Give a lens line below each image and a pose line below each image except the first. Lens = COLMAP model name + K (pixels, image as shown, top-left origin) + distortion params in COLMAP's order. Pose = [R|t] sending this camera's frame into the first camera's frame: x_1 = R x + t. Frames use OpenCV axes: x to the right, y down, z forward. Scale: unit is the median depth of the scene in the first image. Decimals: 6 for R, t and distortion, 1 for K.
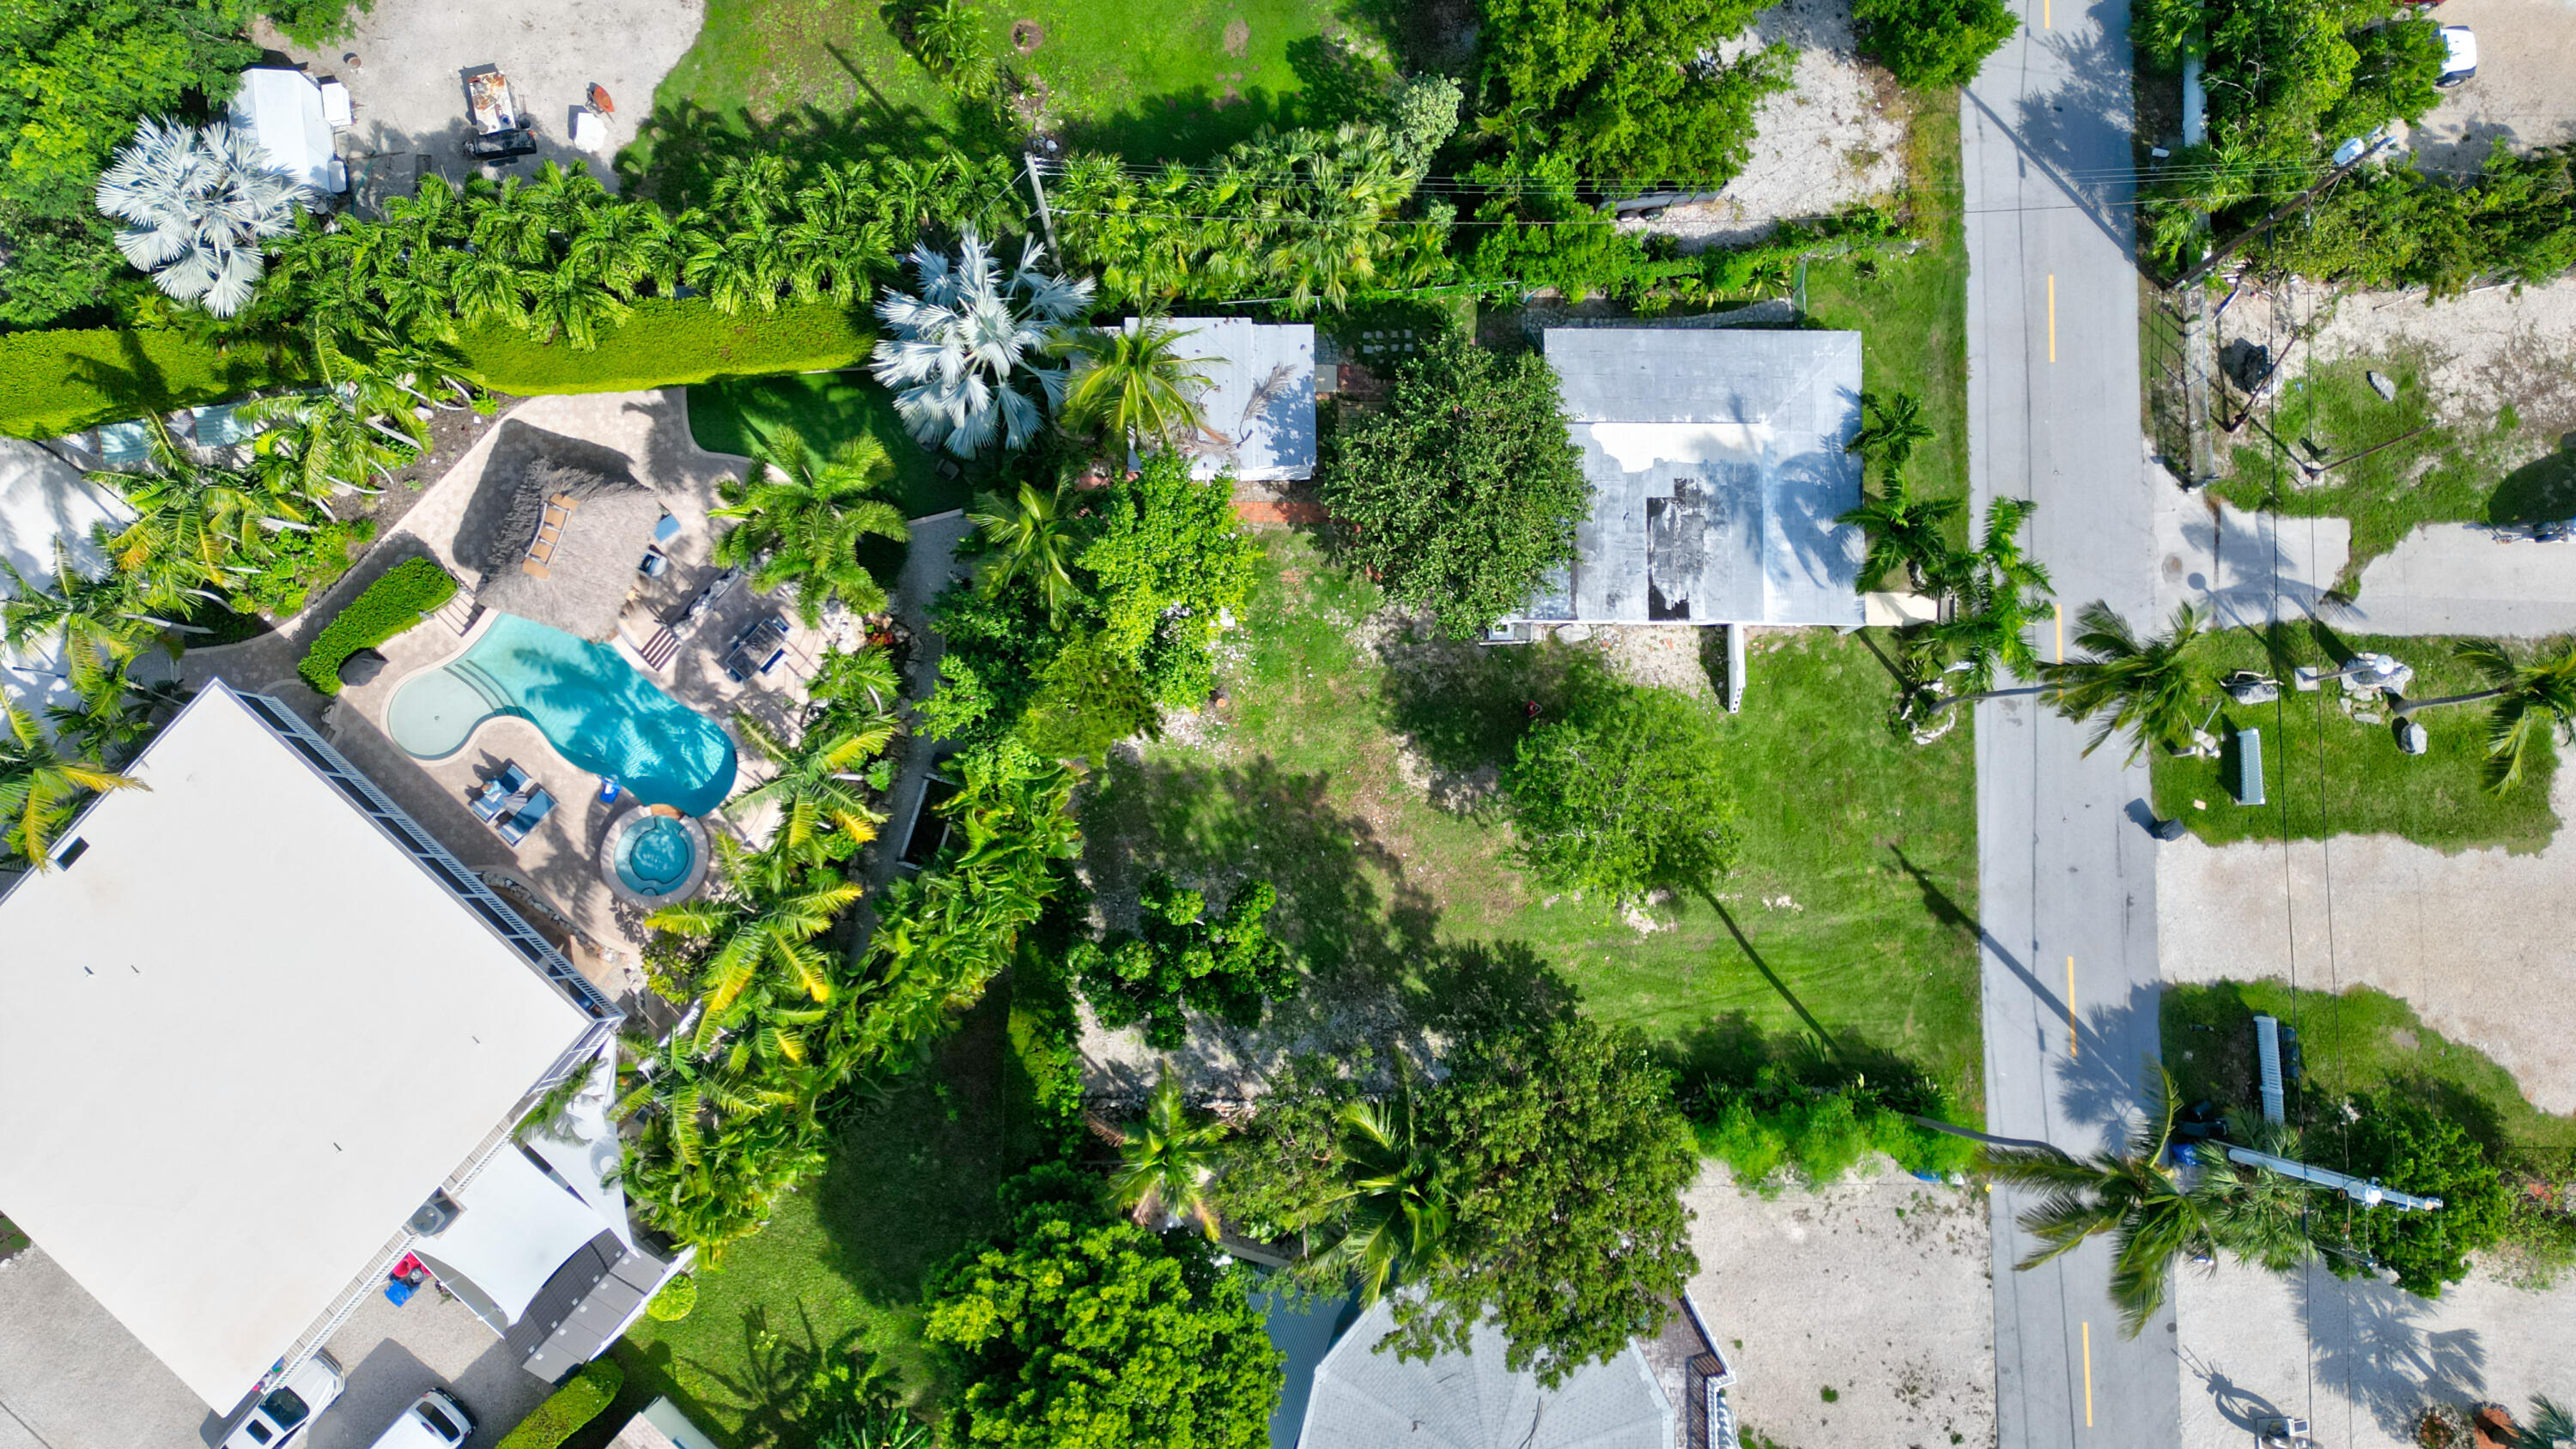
lens RADIAL K [[1789.1, 0, 1281.4], [0, 1789.1, 718.0], [0, 0, 1]] dist [0.060440, -0.050057]
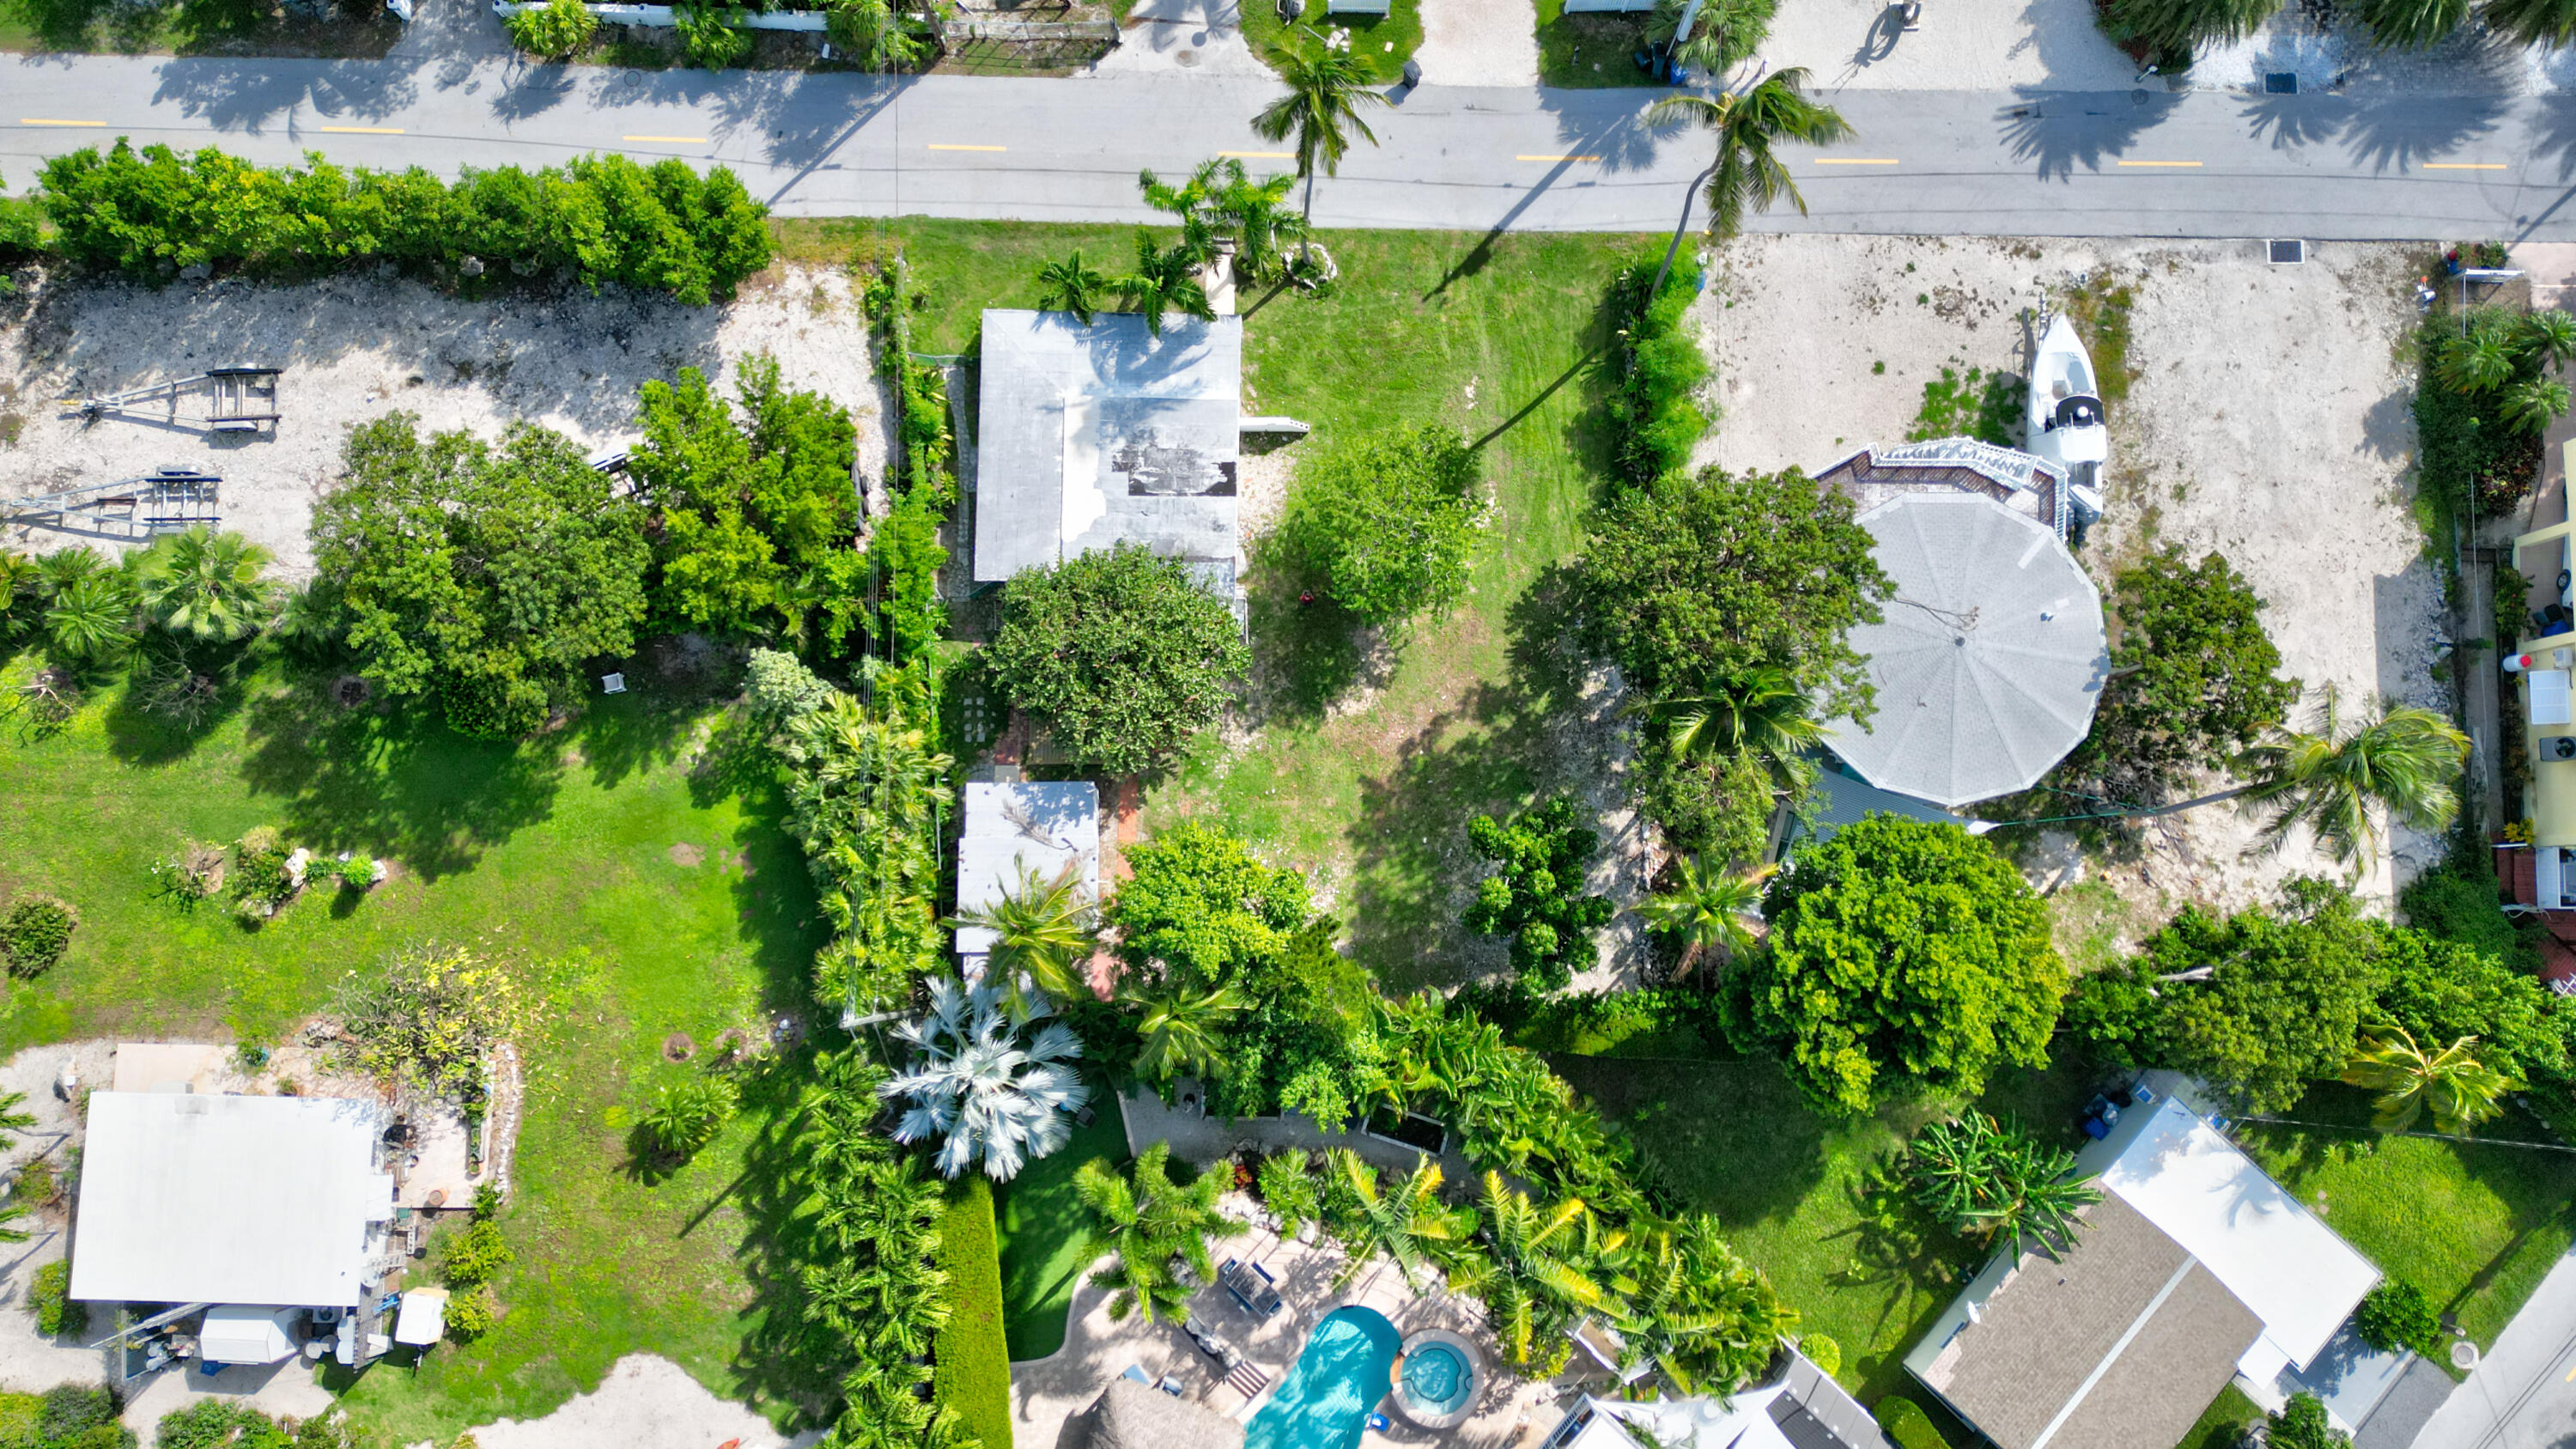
lens RADIAL K [[1789.6, 0, 1290.2], [0, 1789.6, 733.5], [0, 0, 1]] dist [0.060440, -0.050057]
pose [[0.007895, -0.995979, 0.089235, -0.050235], [0.995677, 0.016089, 0.091483, -0.122600], [-0.092551, 0.088126, 0.991800, -0.134771]]
